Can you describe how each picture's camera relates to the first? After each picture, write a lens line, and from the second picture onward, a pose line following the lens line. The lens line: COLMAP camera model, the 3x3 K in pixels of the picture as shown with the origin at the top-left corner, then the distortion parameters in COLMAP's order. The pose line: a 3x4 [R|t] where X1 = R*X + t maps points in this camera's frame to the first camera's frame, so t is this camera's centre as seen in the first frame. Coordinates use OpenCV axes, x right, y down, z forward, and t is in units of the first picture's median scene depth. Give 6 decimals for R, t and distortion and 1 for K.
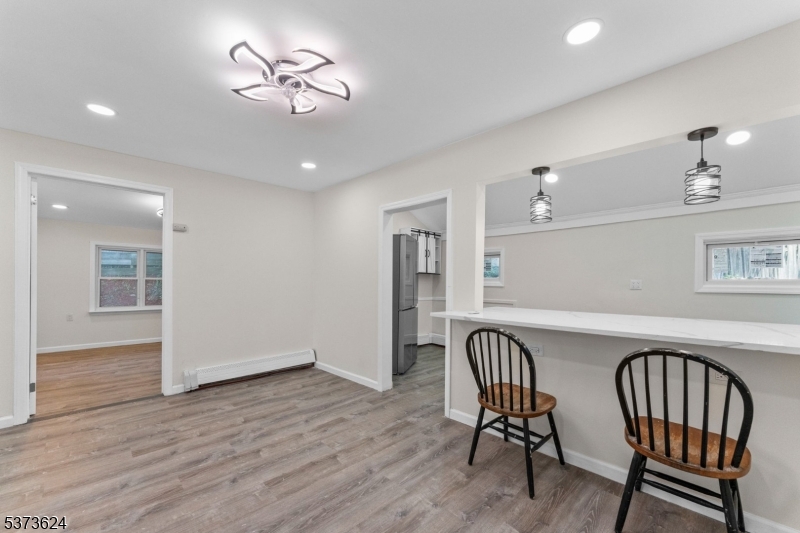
lens RADIAL K [[327.2, 0, 397.6], [0, 327.2, 278.5], [0, 0, 1]] dist [-0.000693, 0.000018]
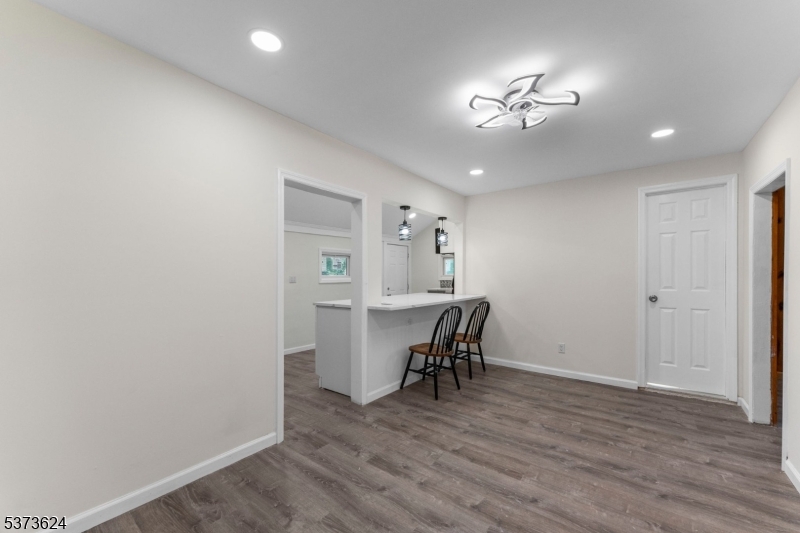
lens RADIAL K [[327.2, 0, 401.5], [0, 327.2, 270.9], [0, 0, 1]] dist [-0.000693, 0.000018]
pose [[-0.153050, 0.008527, 0.988182, -1.250827], [-0.009233, 0.999907, -0.010059, -0.010092], [-0.988175, -0.010663, -0.152957, 1.400644]]
